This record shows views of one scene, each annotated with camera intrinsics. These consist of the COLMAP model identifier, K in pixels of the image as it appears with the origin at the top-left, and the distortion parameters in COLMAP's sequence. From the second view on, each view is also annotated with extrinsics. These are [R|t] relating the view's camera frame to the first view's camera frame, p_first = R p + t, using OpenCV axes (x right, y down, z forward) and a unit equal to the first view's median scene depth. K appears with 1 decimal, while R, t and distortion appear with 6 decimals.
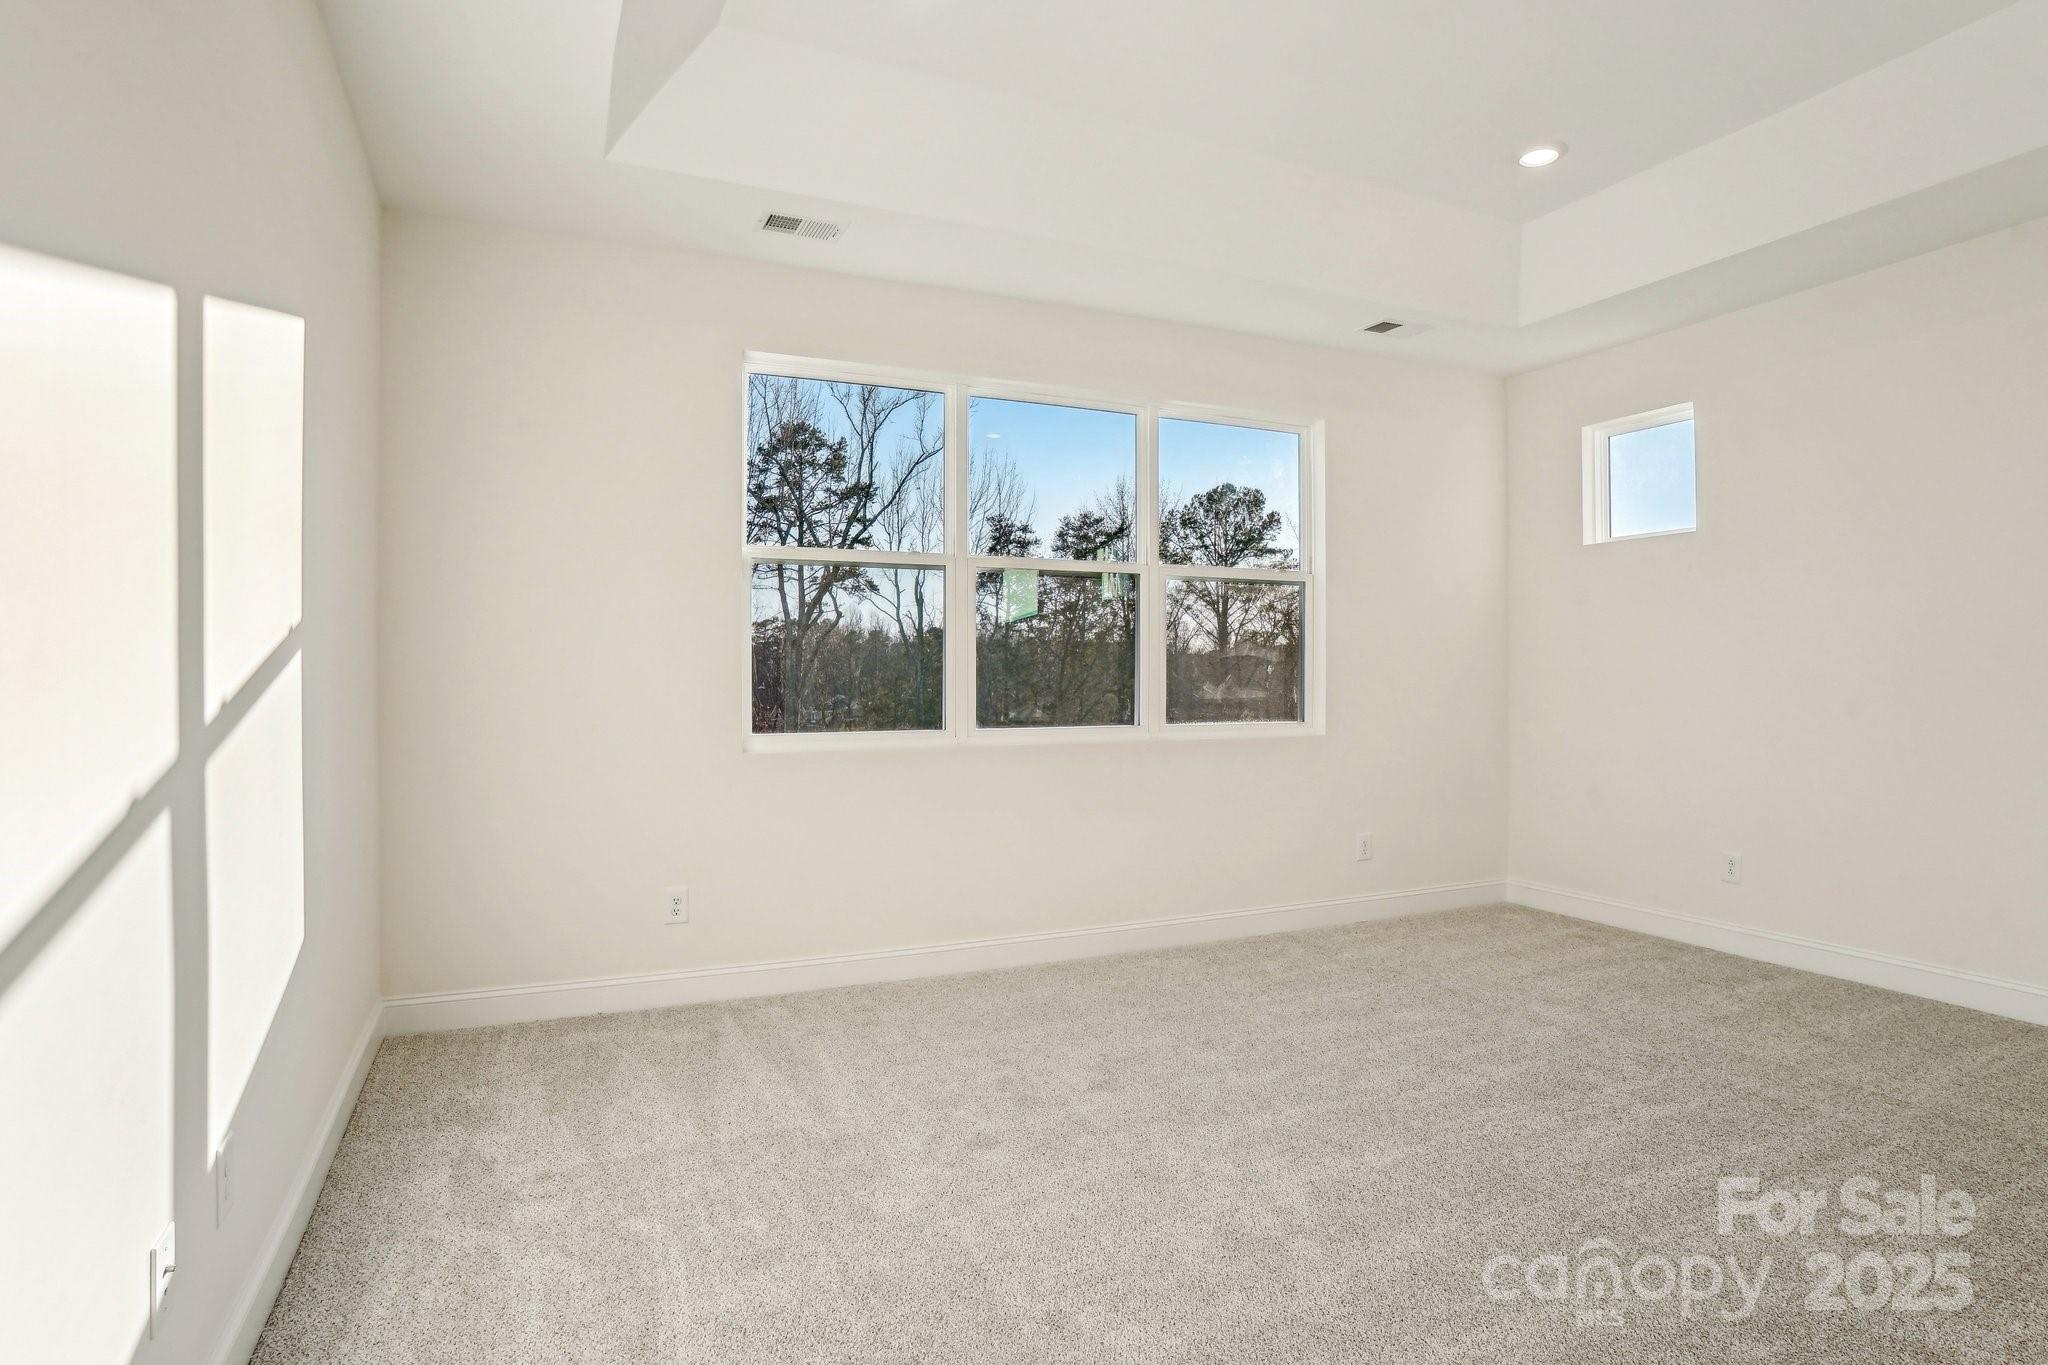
lens RADIAL K [[1106.1, 0, 1027.6], [0, 1106.1, 685.5], [0, 0, 1]] dist [-0.070111, 0.040466]
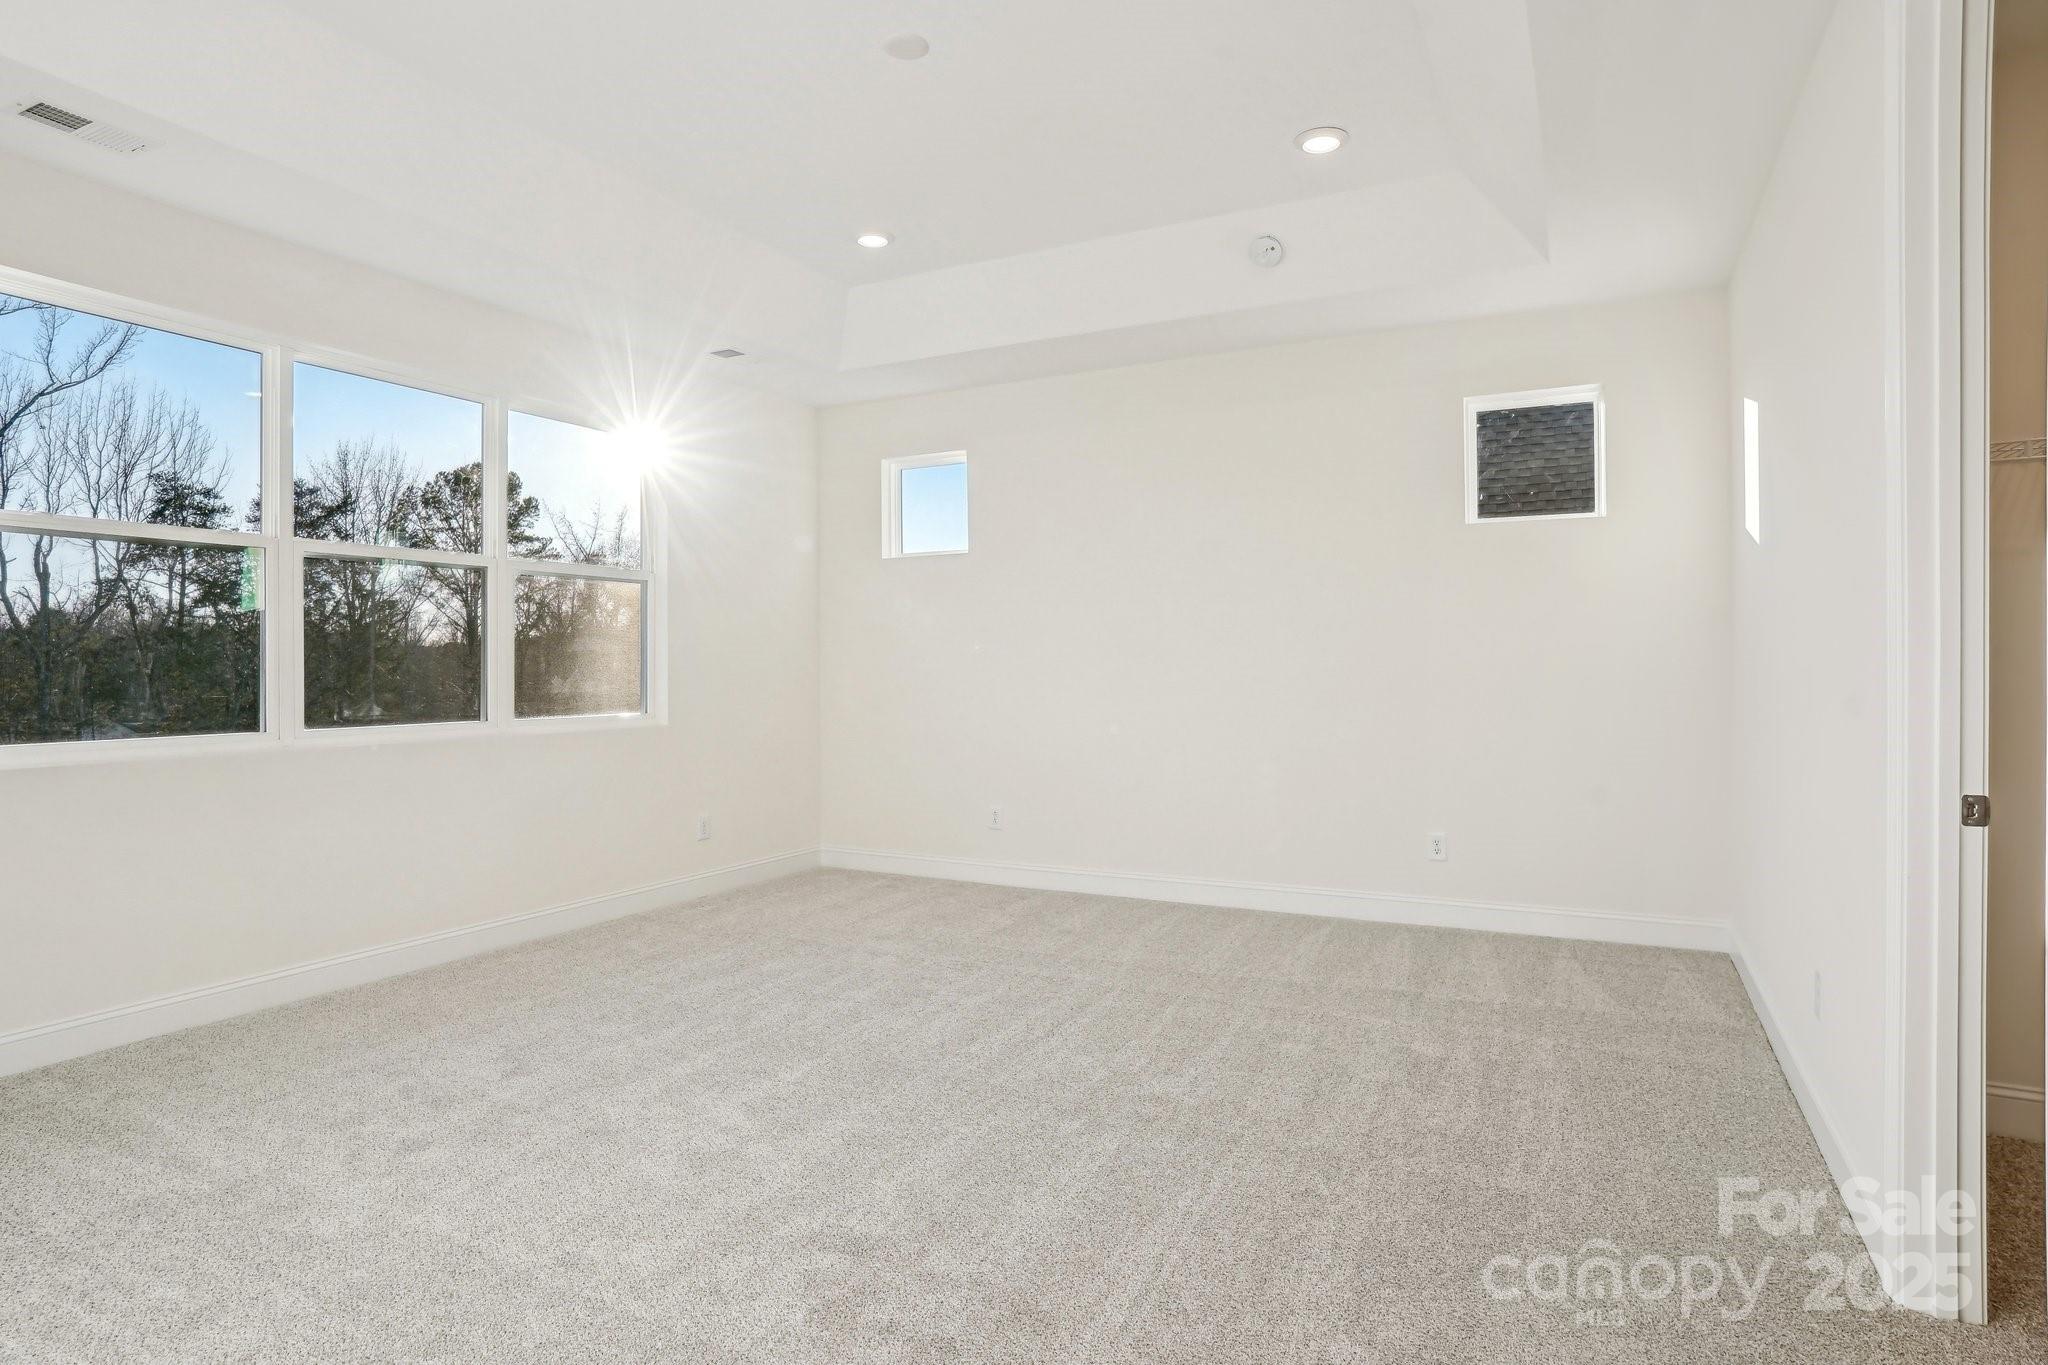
lens RADIAL K [[1106.1, 0, 1030.6], [0, 1106.1, 677.3], [0, 0, 1]] dist [-0.070111, 0.040466]
pose [[0.791430, -0.009042, 0.611193, -0.115820], [0.010143, 0.999947, 0.001658, 0.000864], [-0.611175, 0.004887, 0.791480, -0.064201]]
